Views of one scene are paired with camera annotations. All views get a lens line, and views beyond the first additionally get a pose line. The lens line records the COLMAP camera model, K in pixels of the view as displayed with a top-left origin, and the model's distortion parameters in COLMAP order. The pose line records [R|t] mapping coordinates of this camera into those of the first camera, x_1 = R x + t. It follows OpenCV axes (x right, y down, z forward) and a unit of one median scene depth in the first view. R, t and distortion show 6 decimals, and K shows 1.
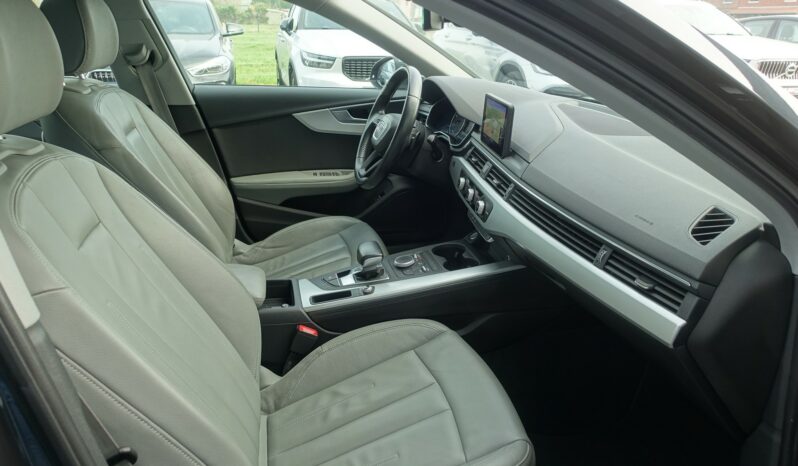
lens RADIAL K [[546.5, 0, 399.0], [0, 546.5, 233.0], [0, 0, 1]] dist [-0.004392, 0.003329]
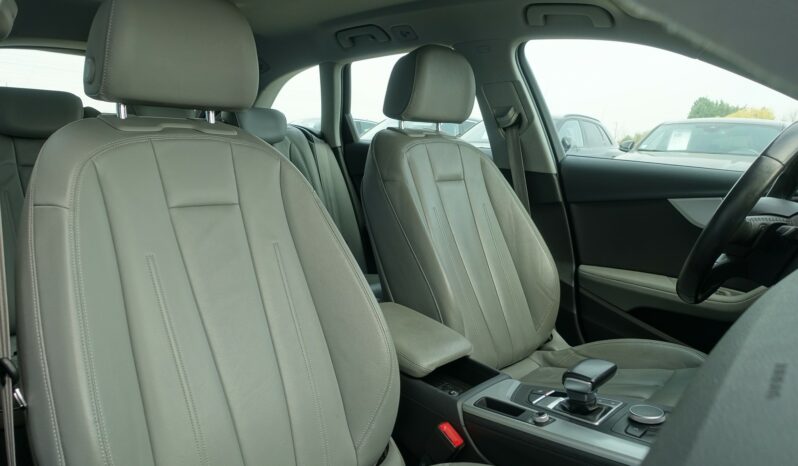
lens RADIAL K [[546.5, 0, 399.0], [0, 546.5, 233.0], [0, 0, 1]] dist [-0.004392, 0.003329]
pose [[0.545155, 0.150041, -0.824799, 0.317327], [-0.339367, 0.939133, -0.053466, -0.007744], [0.766574, 0.309057, 0.562892, 0.407555]]
